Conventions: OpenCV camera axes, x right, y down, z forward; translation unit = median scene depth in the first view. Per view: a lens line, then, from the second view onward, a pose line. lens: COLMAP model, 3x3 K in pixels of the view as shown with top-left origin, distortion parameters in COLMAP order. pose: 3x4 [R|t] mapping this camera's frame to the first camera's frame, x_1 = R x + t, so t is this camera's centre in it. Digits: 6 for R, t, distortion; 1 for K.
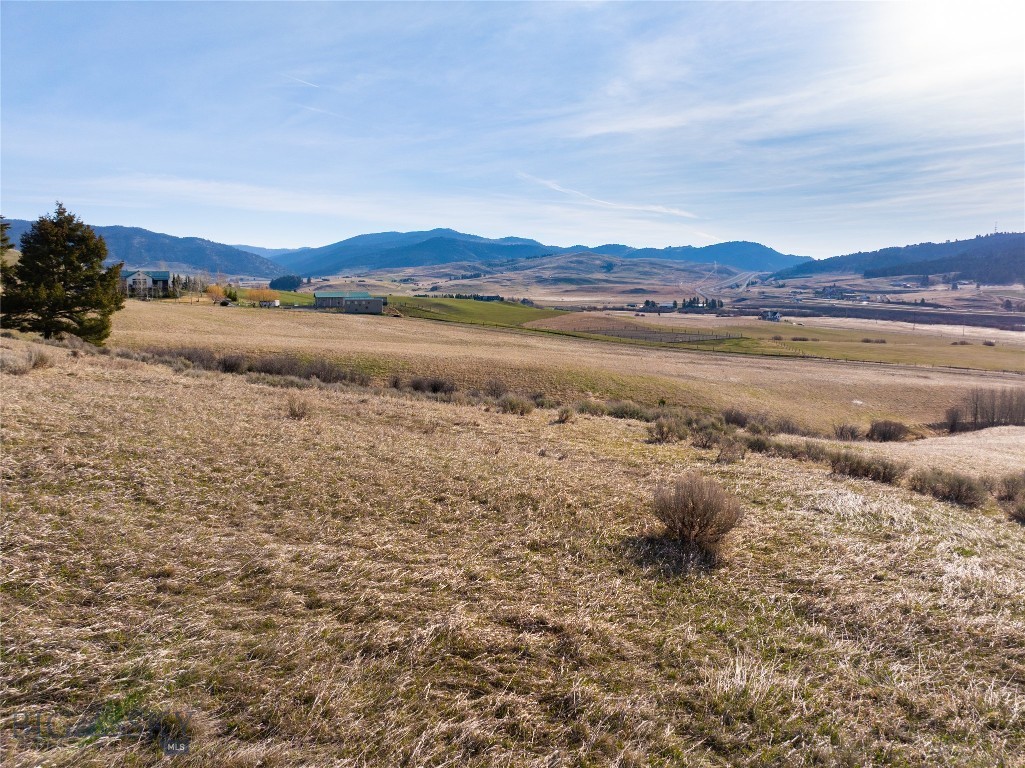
lens RADIAL K [[719.3, 0, 518.9], [0, 719.3, 380.1], [0, 0, 1]] dist [-0.036064, -0.000631]
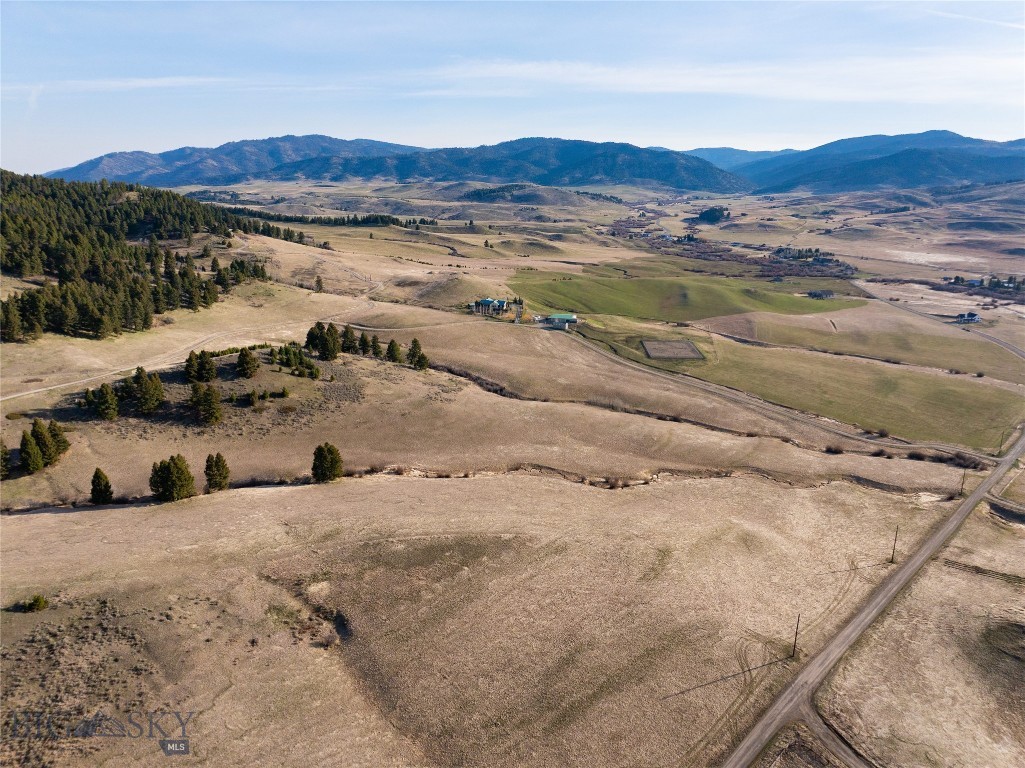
lens RADIAL K [[719.3, 0, 510.8], [0, 719.3, 382.0], [0, 0, 1]] dist [-0.036064, -0.000631]
pose [[0.791187, 0.160834, -0.590048, 0.121159], [-0.074955, 0.983028, 0.167446, -0.032571], [0.606964, -0.088254, 0.789814, -0.117309]]
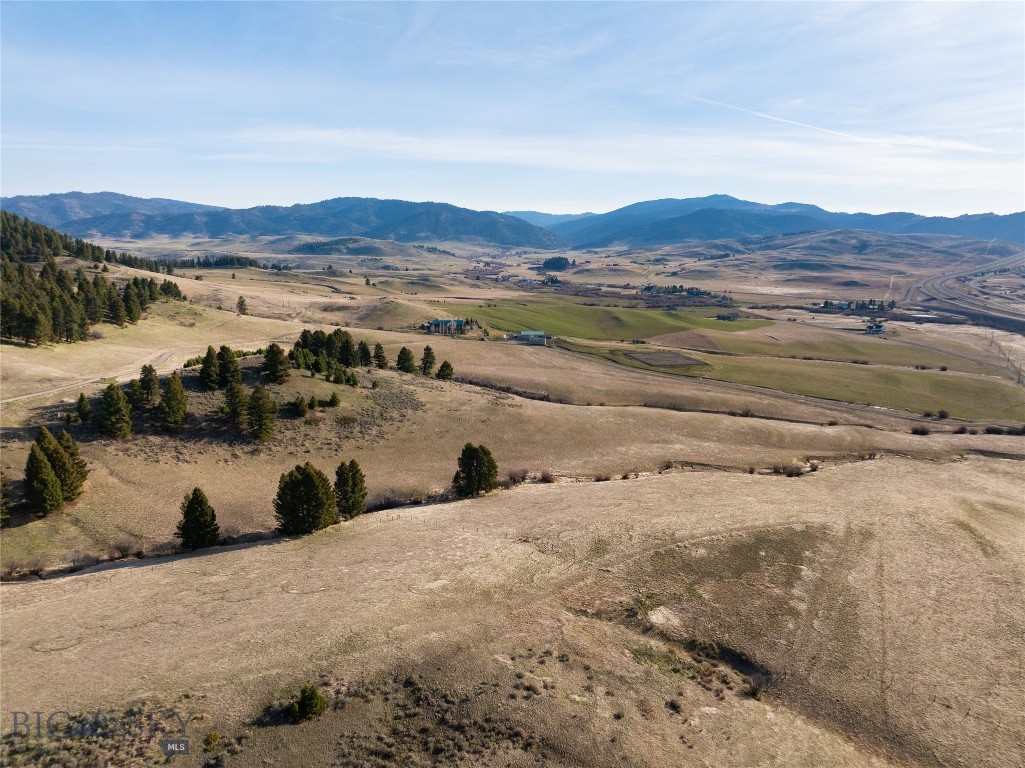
lens RADIAL K [[719.3, 0, 512.4], [0, 719.3, 383.8], [0, 0, 1]] dist [-0.036064, -0.000631]
pose [[0.923890, 0.069541, -0.376287, 0.060852], [-0.046748, 0.996494, 0.069383, -0.012415], [0.379793, -0.046512, 0.923901, -0.121954]]
